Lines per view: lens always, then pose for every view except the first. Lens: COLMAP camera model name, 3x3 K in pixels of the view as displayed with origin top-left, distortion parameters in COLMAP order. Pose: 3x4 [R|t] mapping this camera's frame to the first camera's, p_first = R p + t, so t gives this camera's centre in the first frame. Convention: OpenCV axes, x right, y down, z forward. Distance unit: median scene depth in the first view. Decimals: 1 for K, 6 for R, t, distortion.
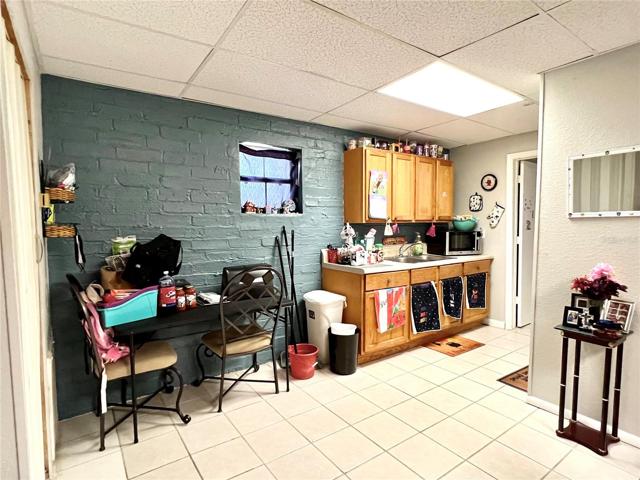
lens RADIAL K [[340.0, 0, 319.0], [0, 340.0, 241.5], [0, 0, 1]] dist [0.000698, -0.000783]
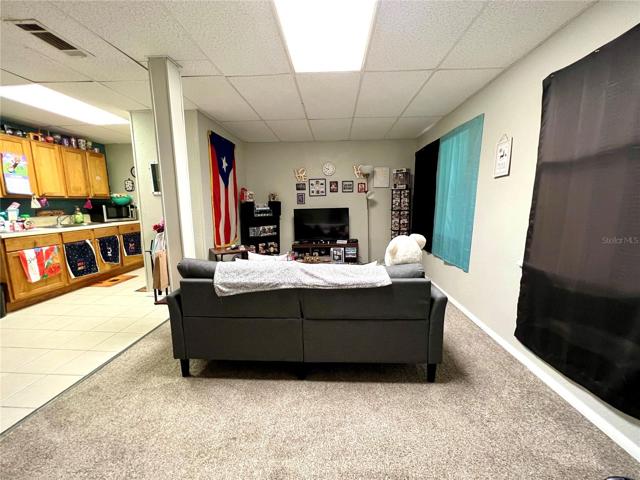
lens RADIAL K [[254.8, 0, 319.7], [0, 254.8, 240.3], [0, 0, 1]] dist [-0.001593, -0.000324]
pose [[0.626430, -0.116483, 0.770725, 0.119103], [0.045472, 0.992548, 0.113049, 0.040876], [-0.778150, -0.035771, 0.627059, -0.399455]]
